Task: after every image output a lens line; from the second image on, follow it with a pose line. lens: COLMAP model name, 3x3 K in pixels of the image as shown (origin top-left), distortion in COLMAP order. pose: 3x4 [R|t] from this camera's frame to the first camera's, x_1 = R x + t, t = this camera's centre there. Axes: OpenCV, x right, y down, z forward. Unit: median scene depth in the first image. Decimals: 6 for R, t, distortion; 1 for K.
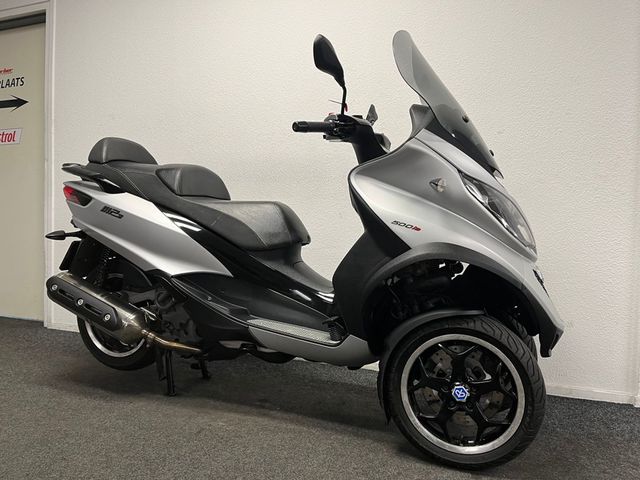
lens RADIAL K [[488.4, 0, 323.5], [0, 488.4, 240.7], [0, 0, 1]] dist [0.051469, -0.047022]
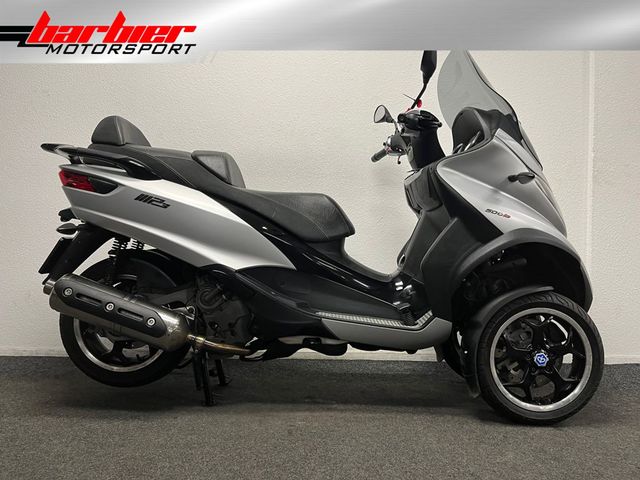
lens RADIAL K [[488.4, 0, 321.7], [0, 488.4, 240.1], [0, 0, 1]] dist [0.051469, -0.047022]
pose [[0.931689, -0.011909, 0.363062, -0.520953], [0.018885, 0.999699, -0.015671, 0.034152], [-0.362766, 0.021457, 0.931633, 0.090060]]
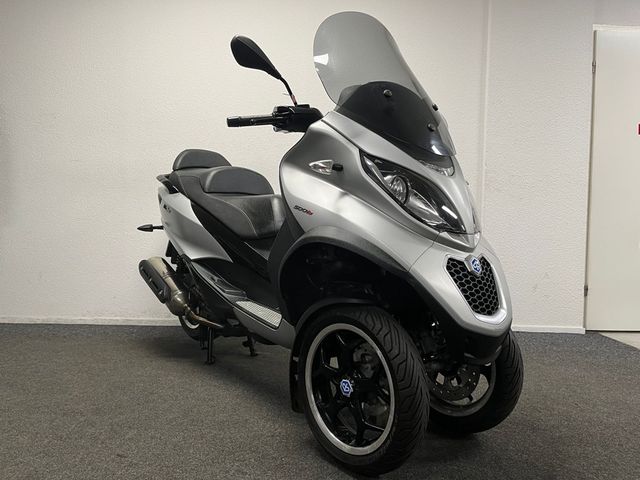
lens RADIAL K [[488.4, 0, 321.3], [0, 488.4, 242.7], [0, 0, 1]] dist [0.051469, -0.047022]
pose [[0.864368, 0.009533, -0.502769, 0.596177], [-0.015242, 0.999858, -0.007246, 0.036010], [0.502628, 0.013926, 0.864390, 0.140691]]
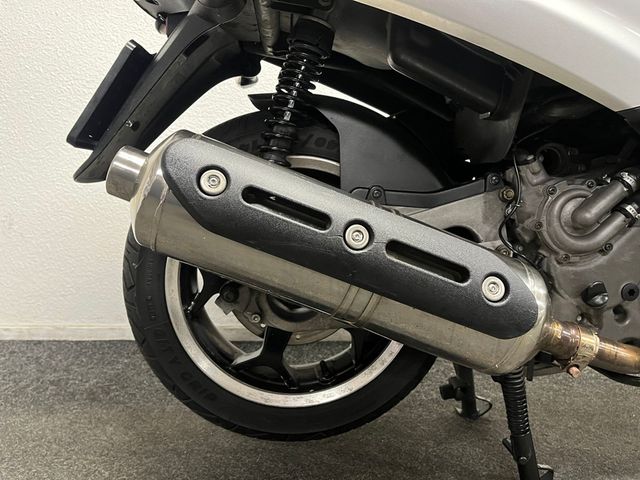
lens RADIAL K [[488.4, 0, 314.0], [0, 488.4, 230.7], [0, 0, 1]] dist [0.051469, -0.047022]
pose [[0.906796, -0.036509, 0.419986, -0.695992], [0.006915, 0.997397, 0.071774, 0.117875], [-0.421513, -0.062180, 0.904688, 0.893850]]
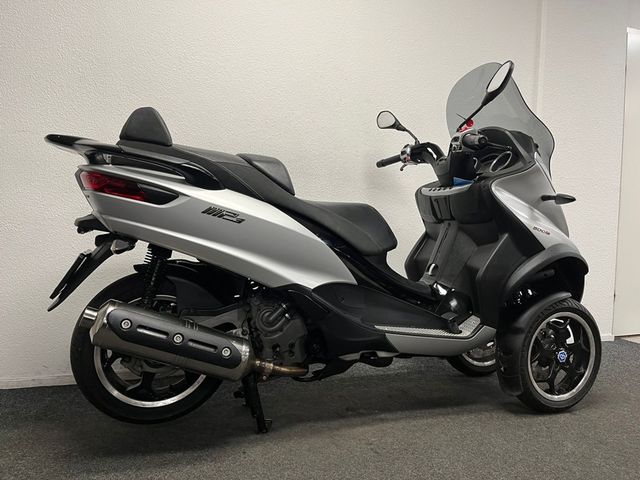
lens RADIAL K [[488.4, 0, 323.2], [0, 488.4, 239.8], [0, 0, 1]] dist [0.051469, -0.047022]
pose [[0.754121, -0.033302, 0.655890, -0.907252], [0.010865, 0.999209, 0.038242, -0.052022], [-0.656645, -0.021713, 0.753887, 0.361242]]
